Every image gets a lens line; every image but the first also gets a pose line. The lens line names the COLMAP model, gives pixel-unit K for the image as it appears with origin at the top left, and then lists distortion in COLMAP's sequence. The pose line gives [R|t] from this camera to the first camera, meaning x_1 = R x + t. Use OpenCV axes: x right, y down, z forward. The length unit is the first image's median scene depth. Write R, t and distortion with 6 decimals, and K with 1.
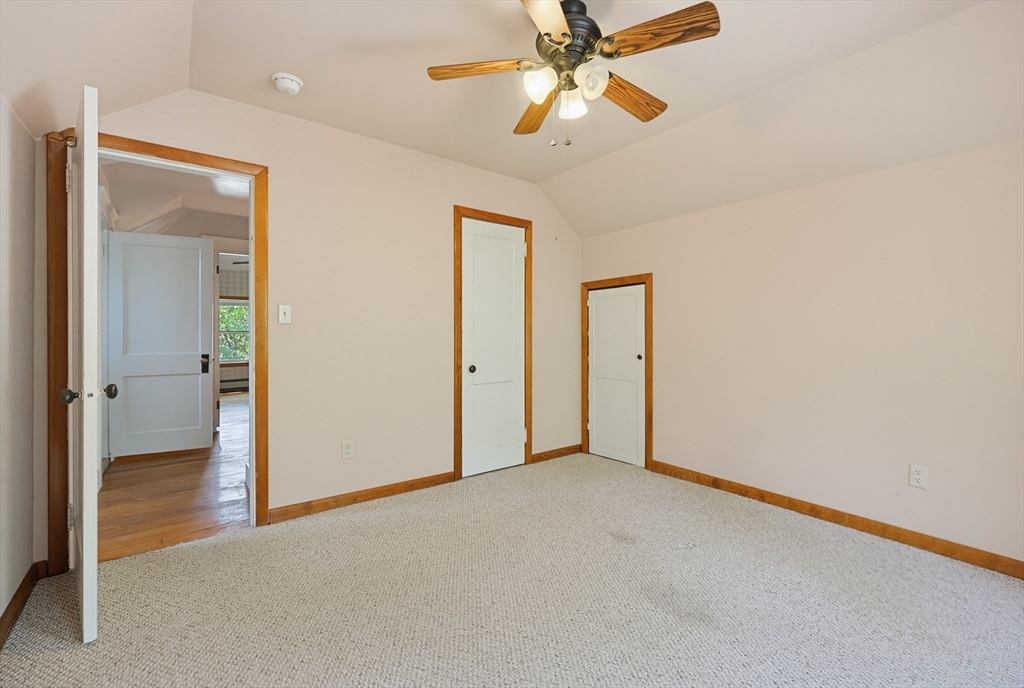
lens RADIAL K [[442.1, 0, 514.4], [0, 442.1, 334.2], [0, 0, 1]] dist [0.001722, 0.000206]
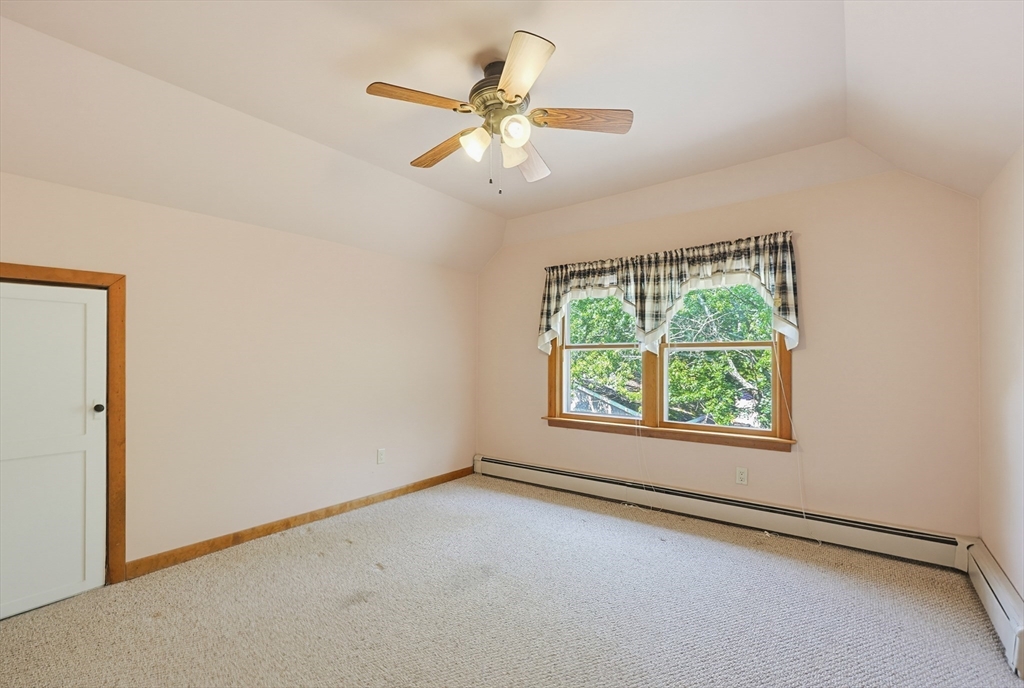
lens RADIAL K [[442.1, 0, 514.4], [0, 442.1, 353.4], [0, 0, 1]] dist [0.001722, 0.000206]
pose [[-0.247818, 0.008112, 0.968773, -0.472113], [0.002662, 0.999967, -0.007692, -0.018305], [-0.968803, 0.000673, -0.247831, 0.613127]]
